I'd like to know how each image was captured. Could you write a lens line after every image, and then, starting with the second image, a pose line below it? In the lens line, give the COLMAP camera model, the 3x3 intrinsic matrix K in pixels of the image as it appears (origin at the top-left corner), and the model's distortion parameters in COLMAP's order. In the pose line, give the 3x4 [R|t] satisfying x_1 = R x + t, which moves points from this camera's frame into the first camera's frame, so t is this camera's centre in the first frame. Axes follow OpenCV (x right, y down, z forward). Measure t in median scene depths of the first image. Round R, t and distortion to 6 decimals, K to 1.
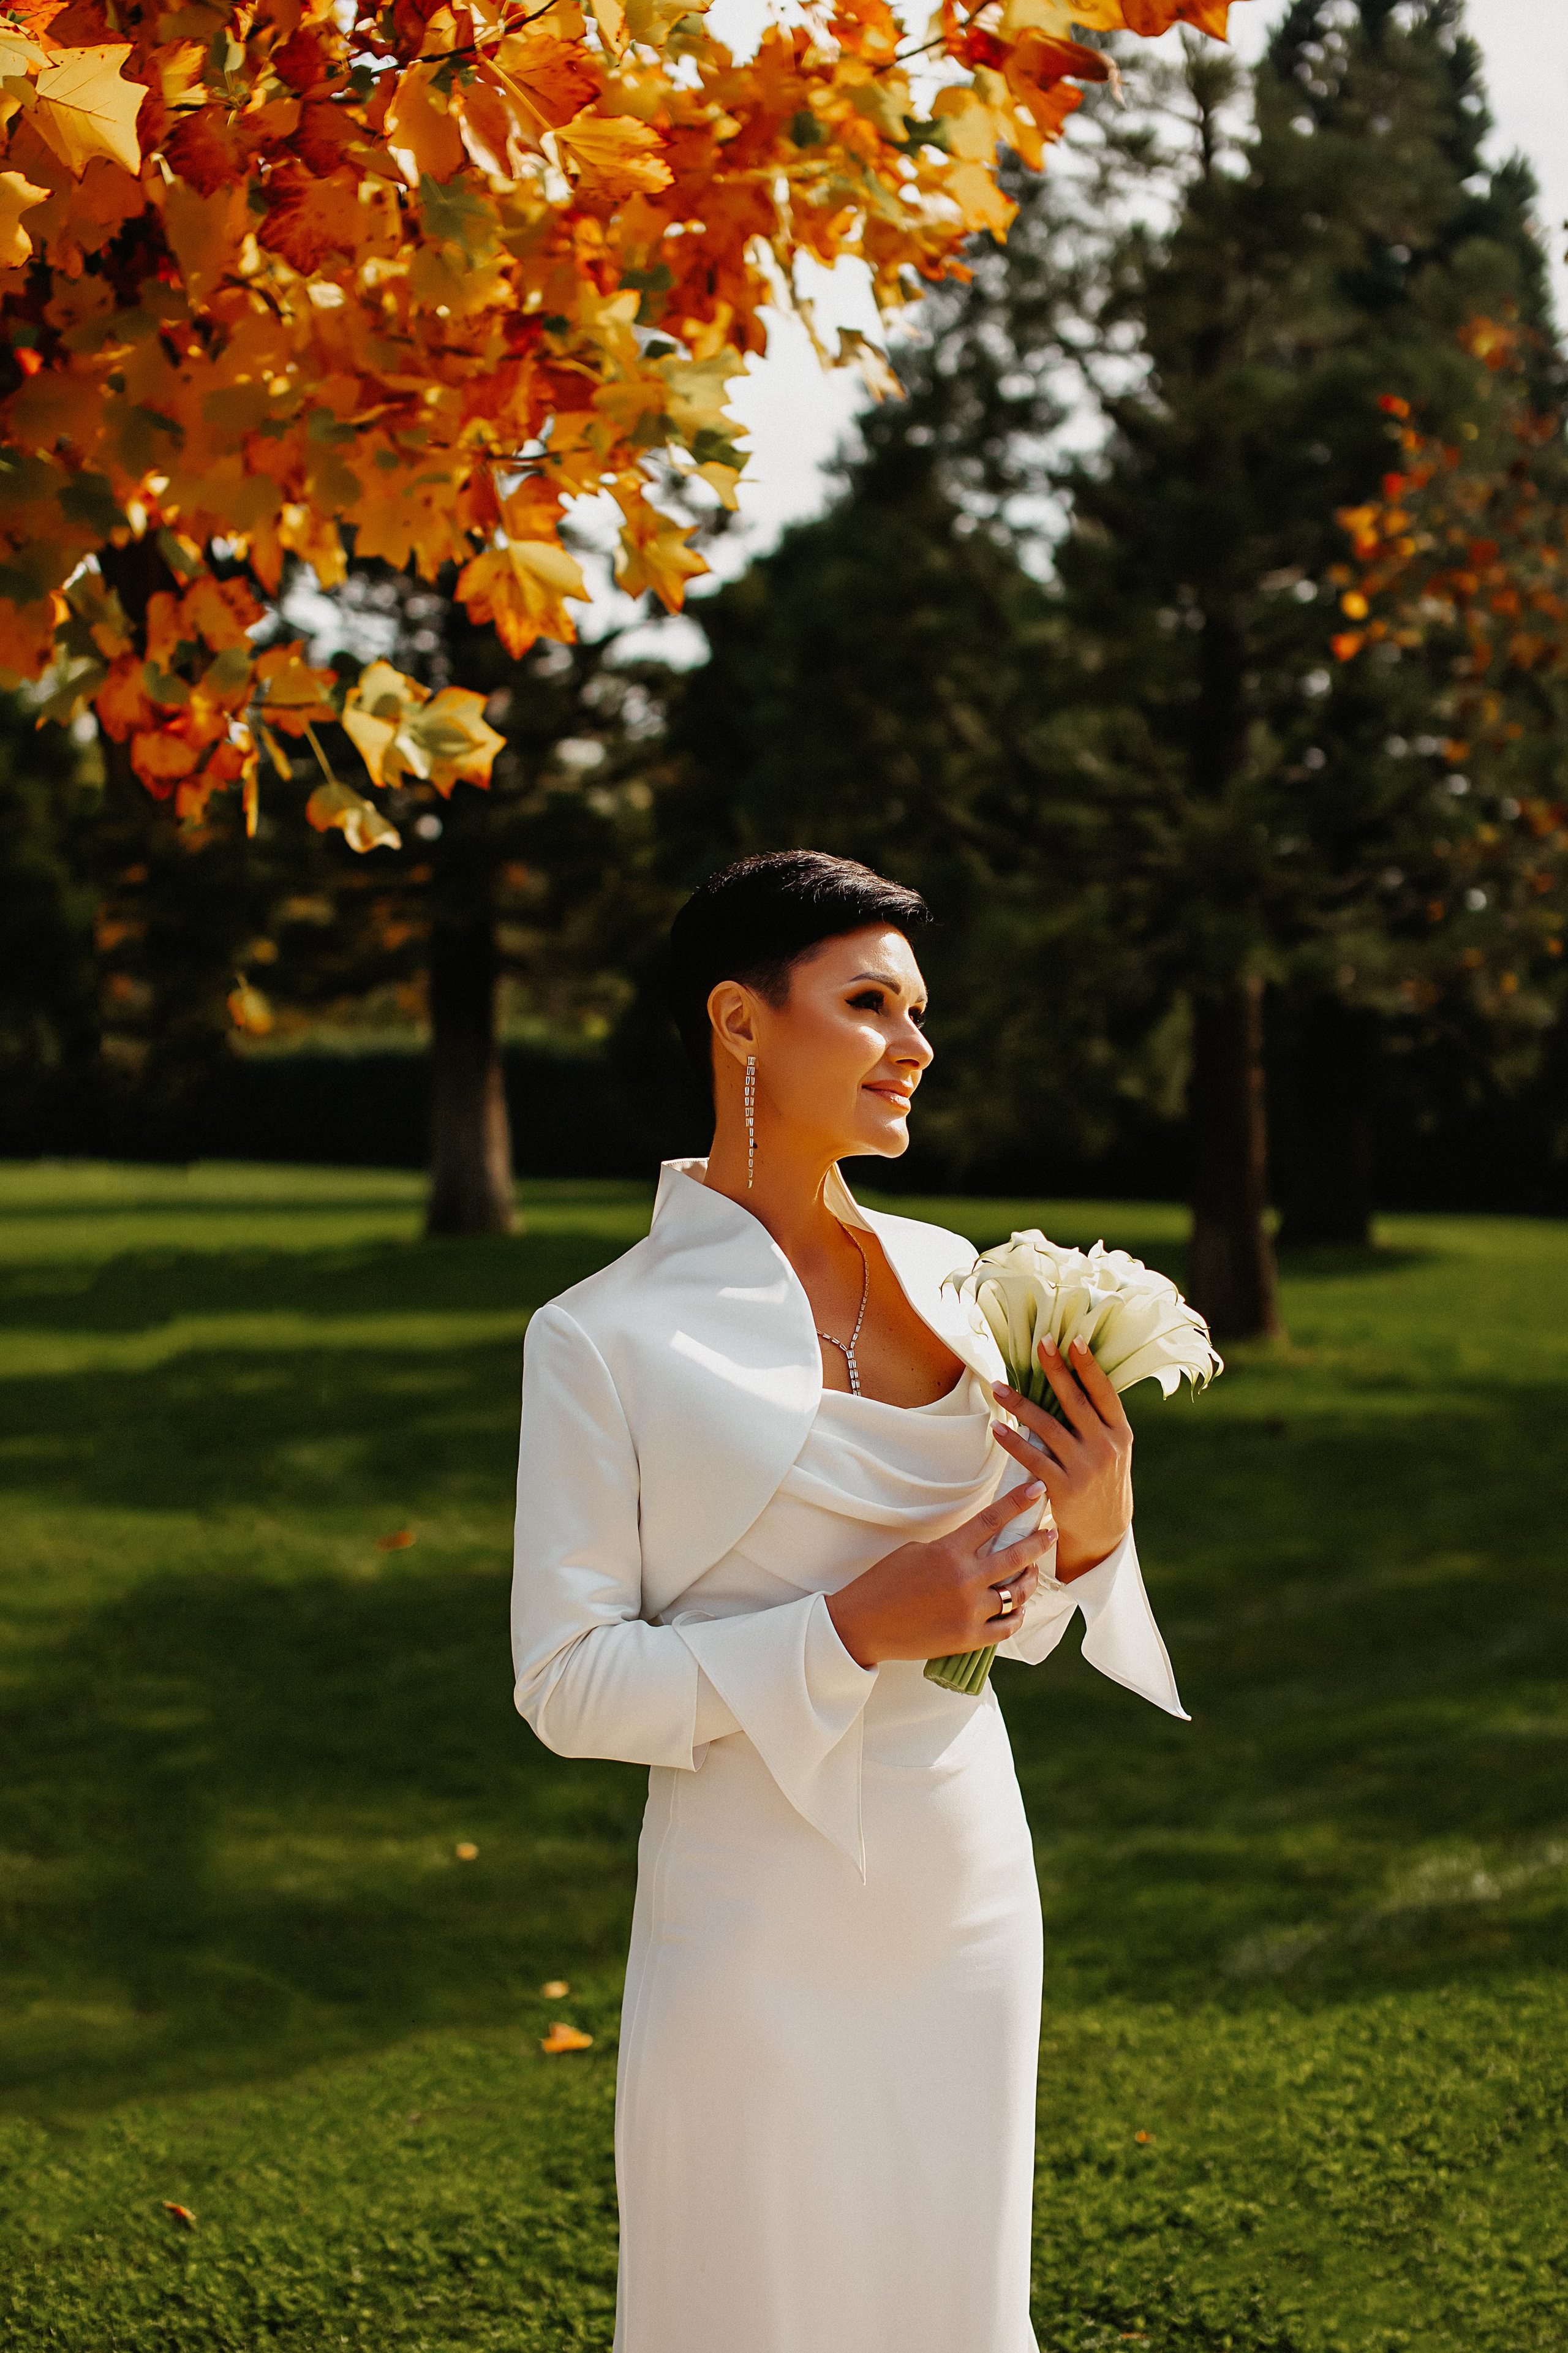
lens RADIAL K [[3419.5, 0, 799.8], [0, 3419.5, 1212.8], [0, 0, 1]] dist [-0.093084, 0.000000]
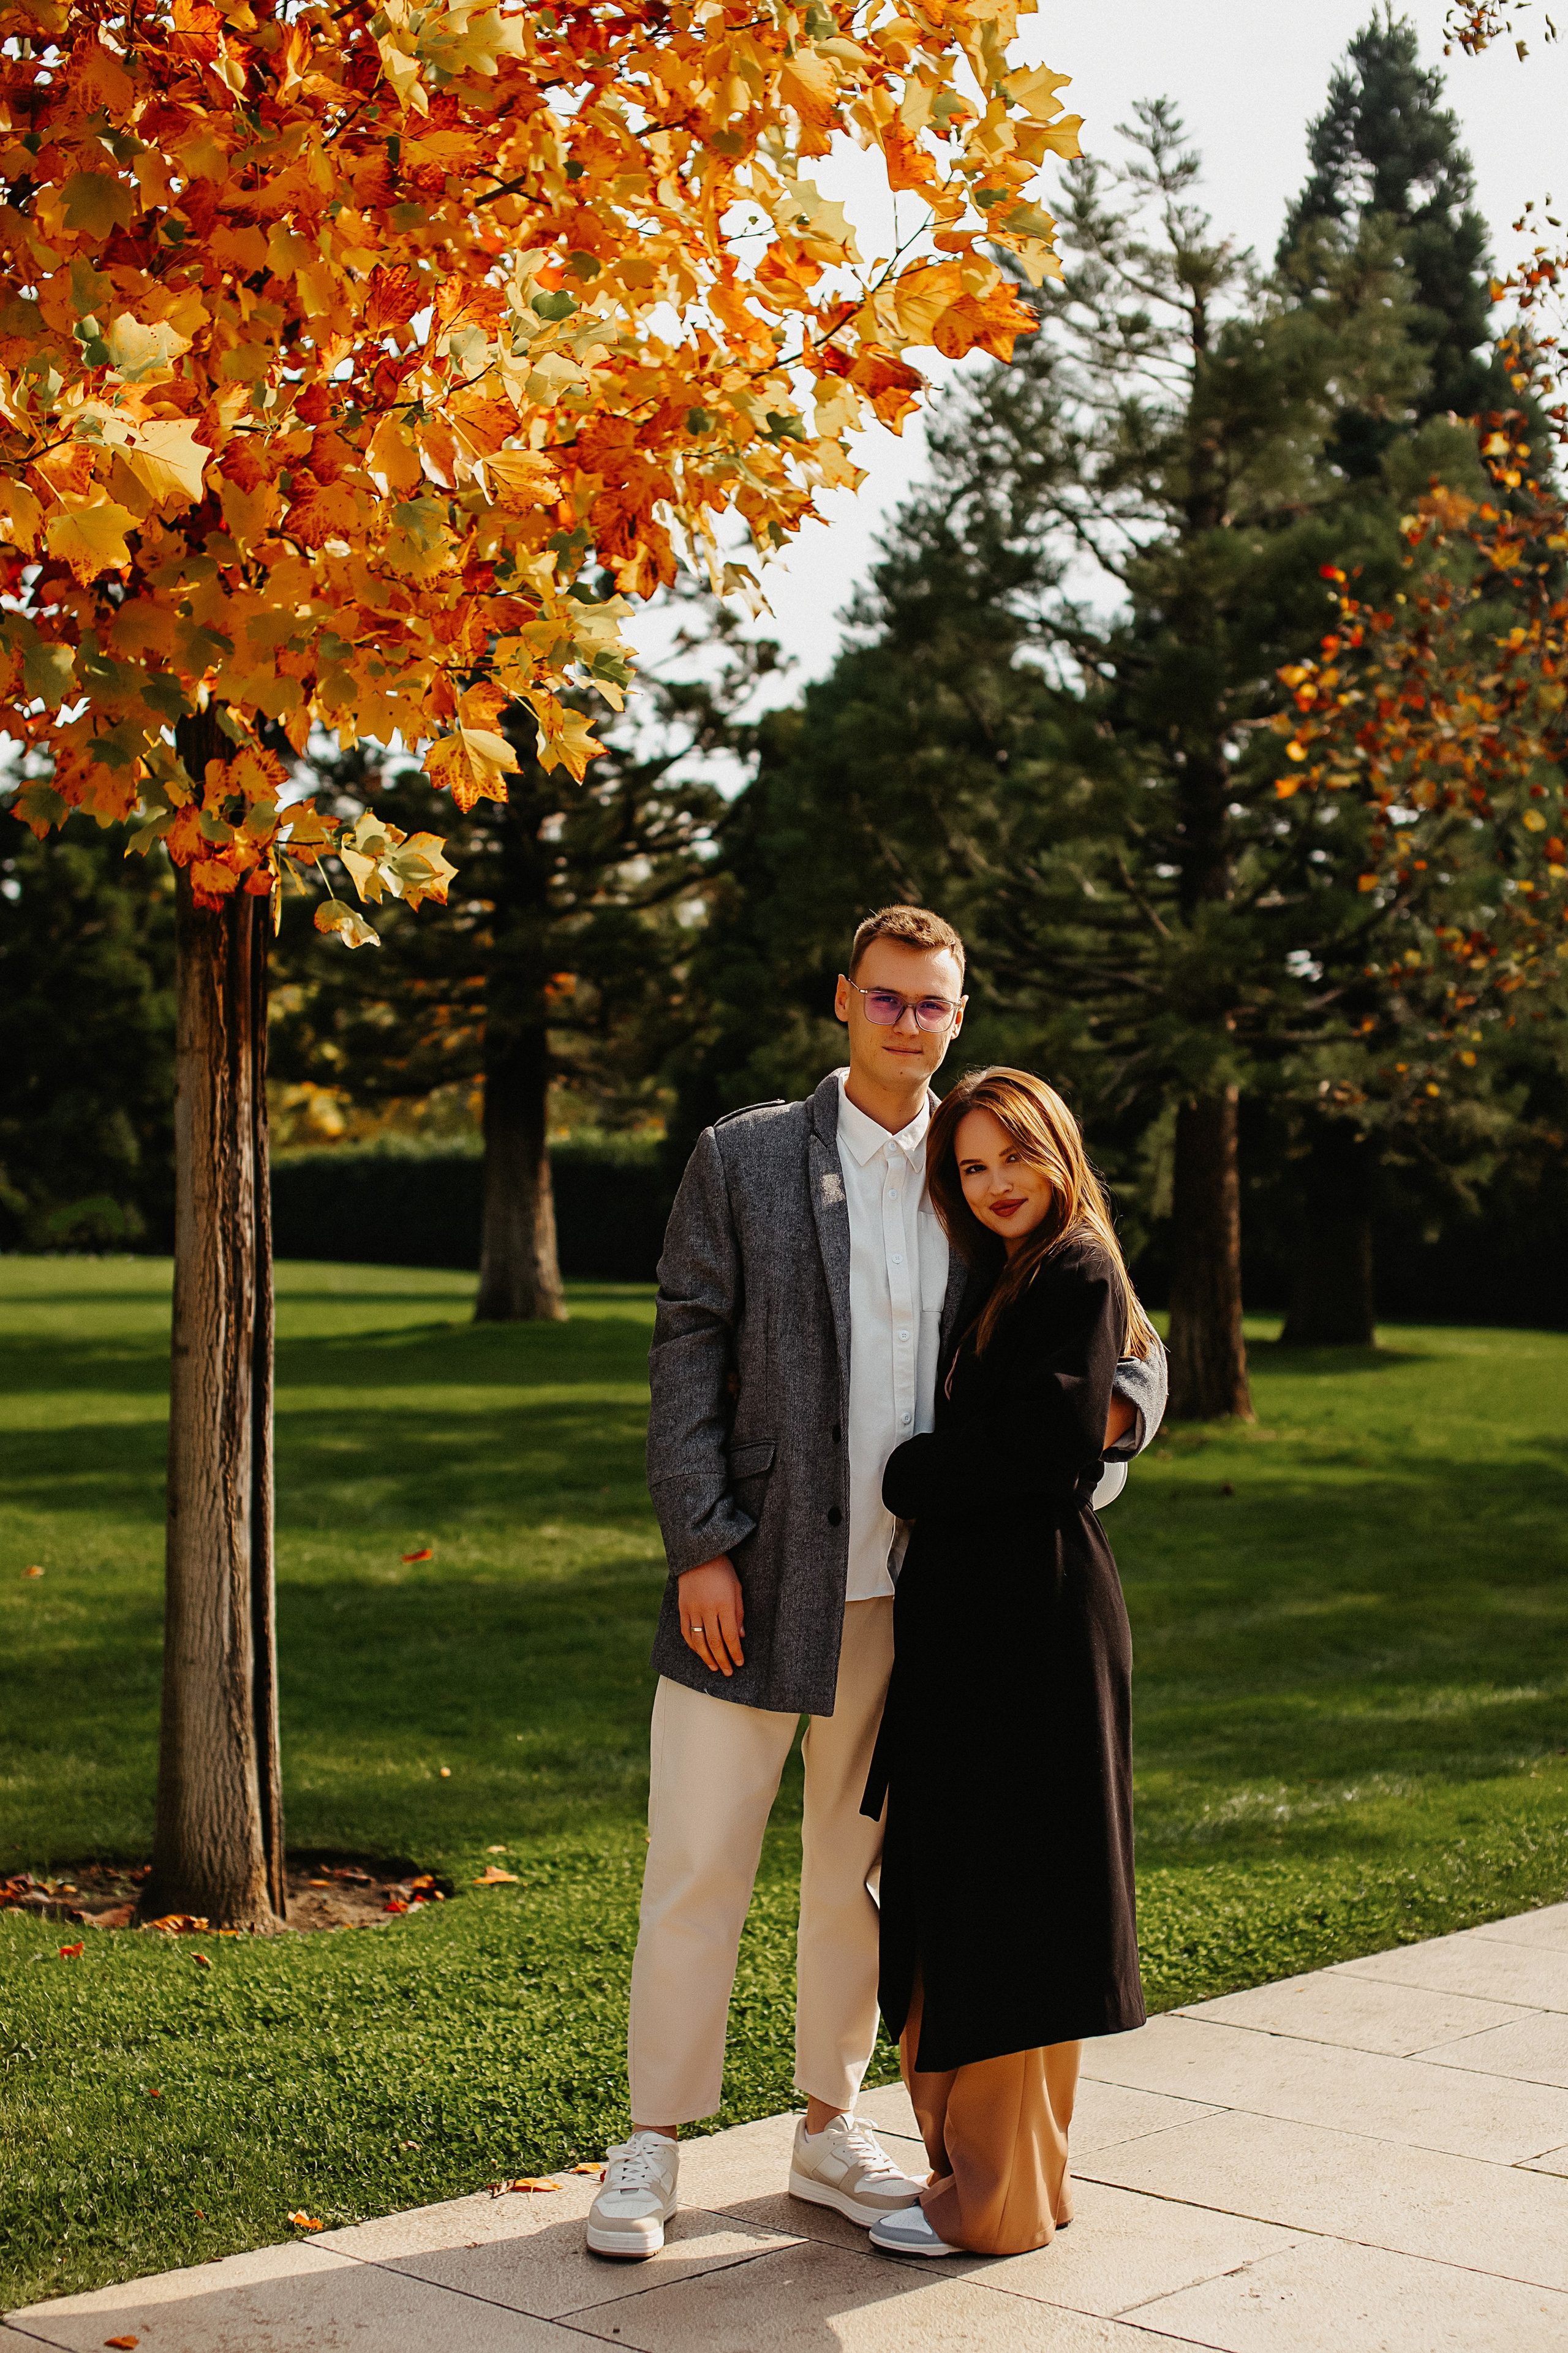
lens RADIAL K [[3419.5, 0, 779.0], [0, 3419.5, 1217.3], [0, 0, 1]] dist [-0.093084, 0.000000]
pose [[0.999438, 0.017641, -0.028506, 0.074865], [-0.018576, 0.999288, -0.032854, 0.040360], [0.027906, 0.033365, 0.999054, -0.332281]]
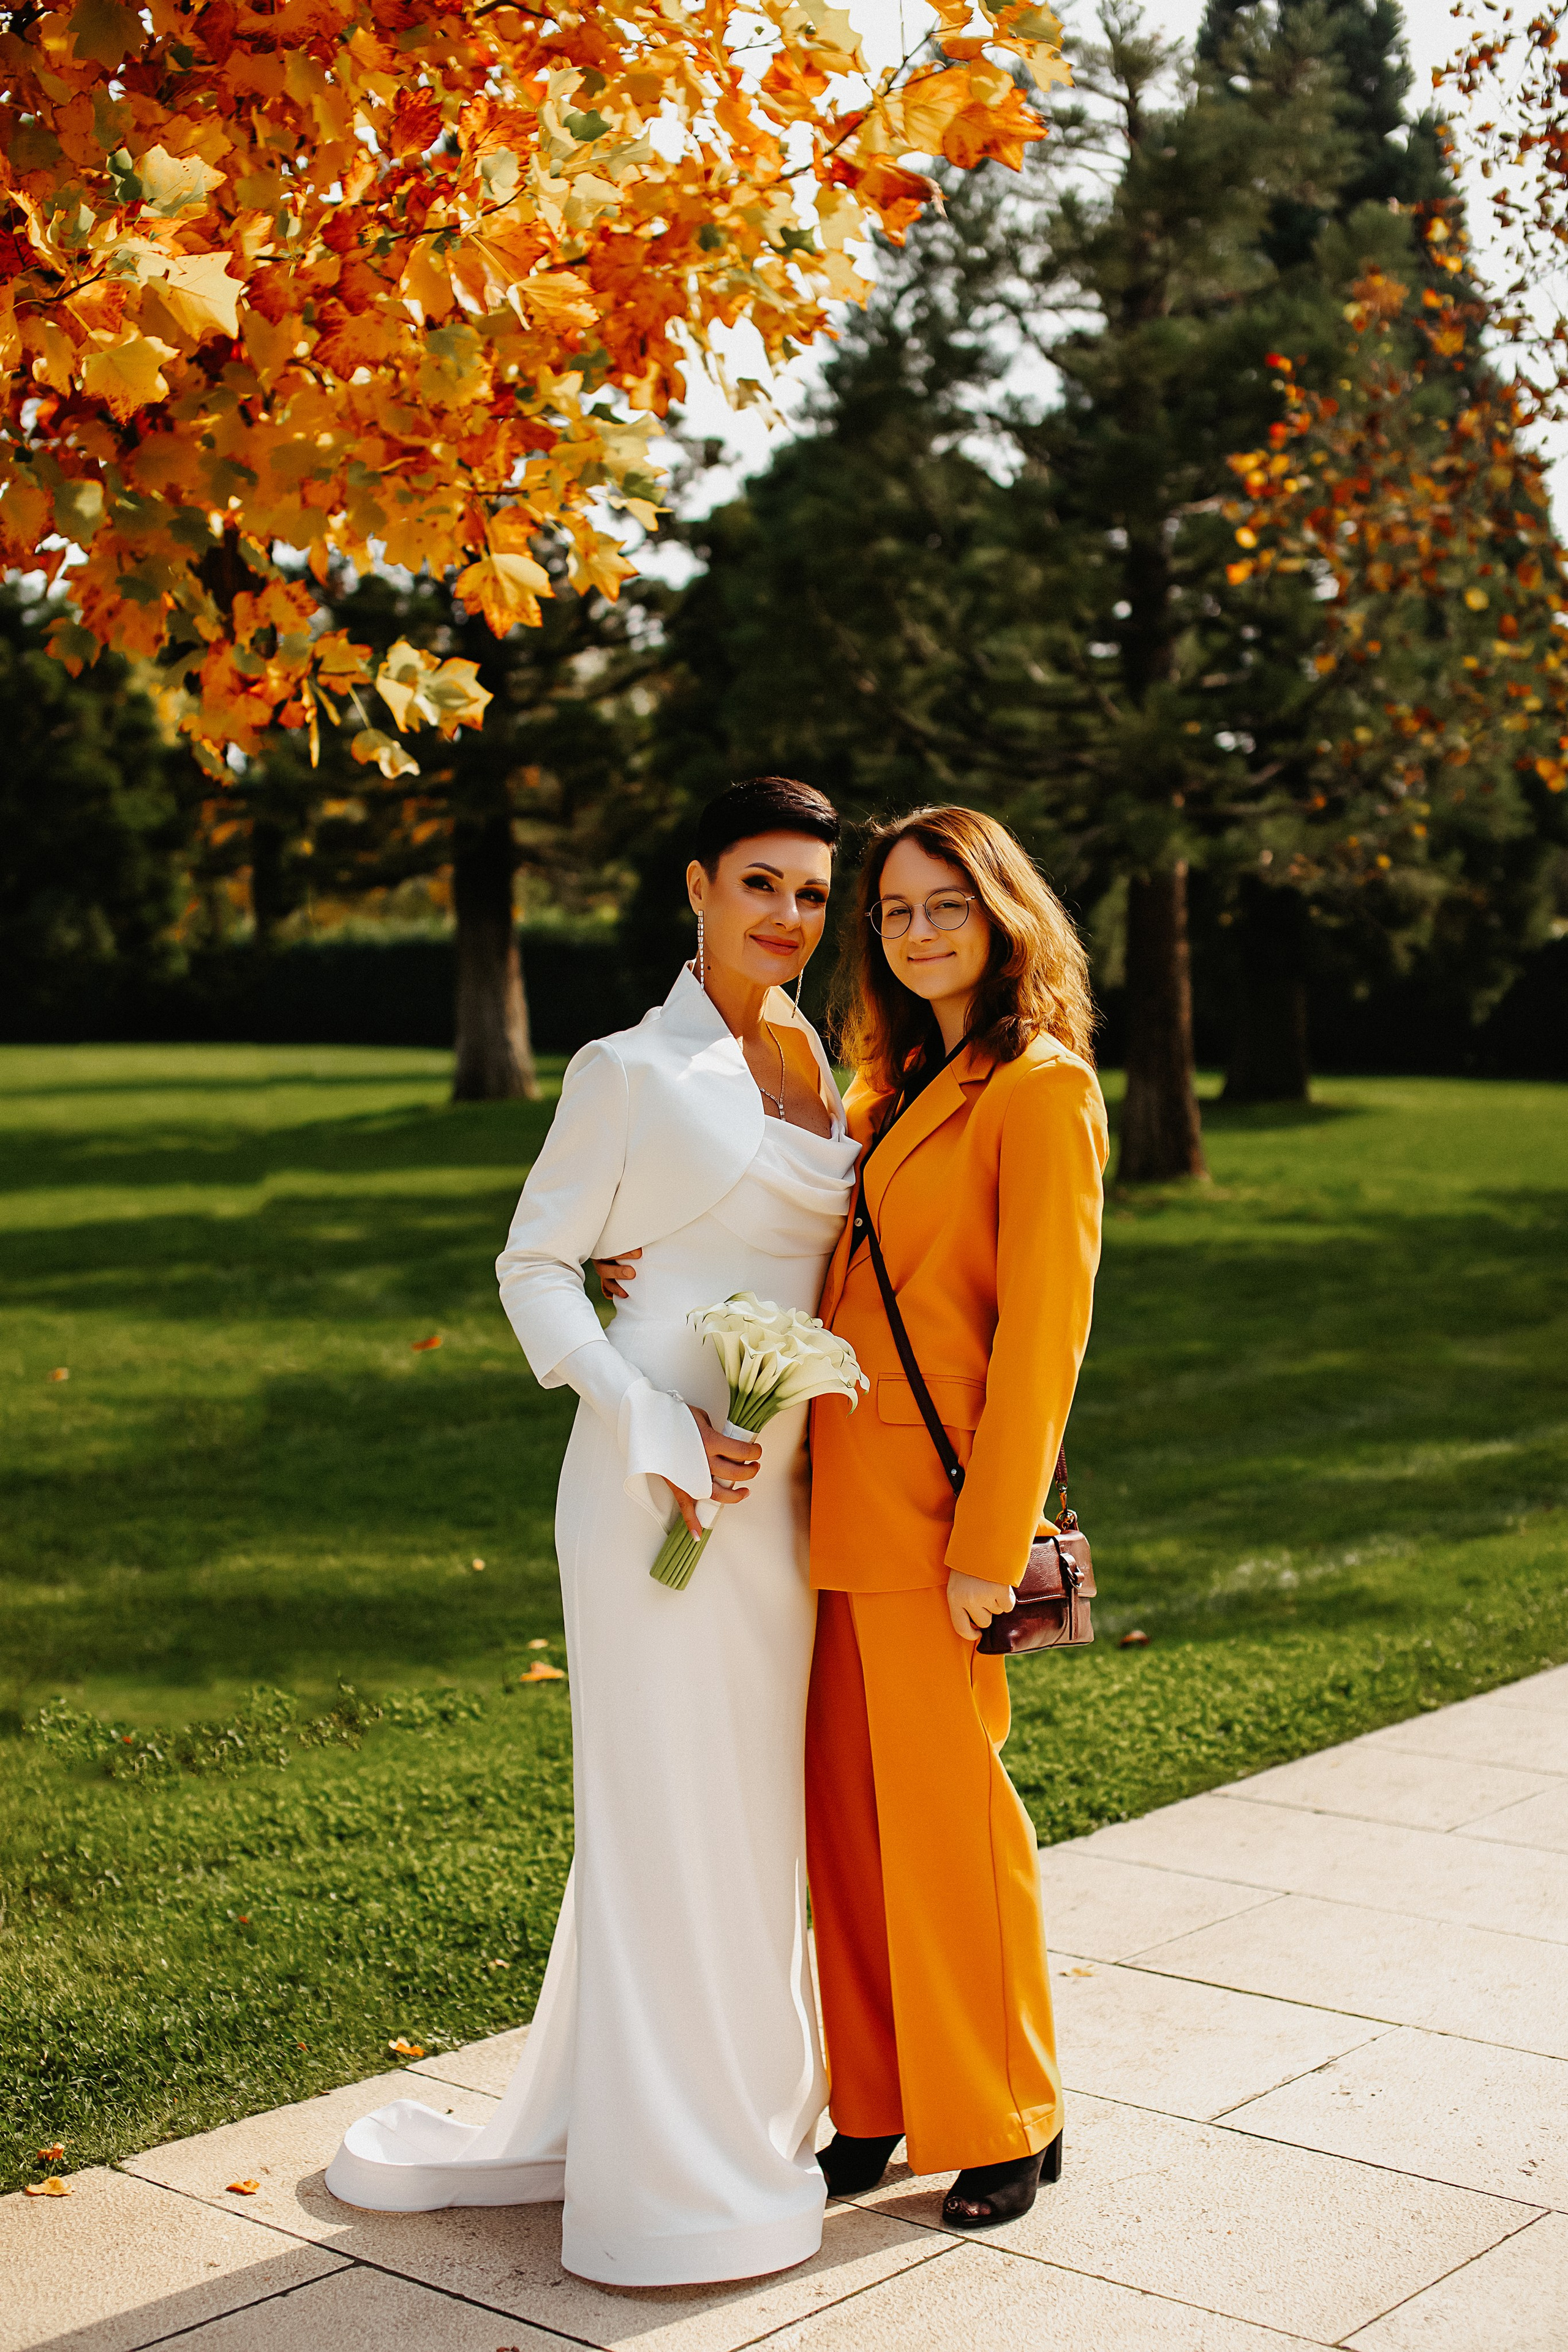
lens RADIAL K [[3240.4, 0, 788.1], [0, 3240.4, 1199.6], [0, 0, 1]] dist [-0.072830, 0.000000]
pose [[0.999919, -0.010176, -0.007699, 0.037171], [0.010432, 0.999370, 0.033925, 0.020330], [0.007349, -0.034002, 0.999395, -0.285337]]
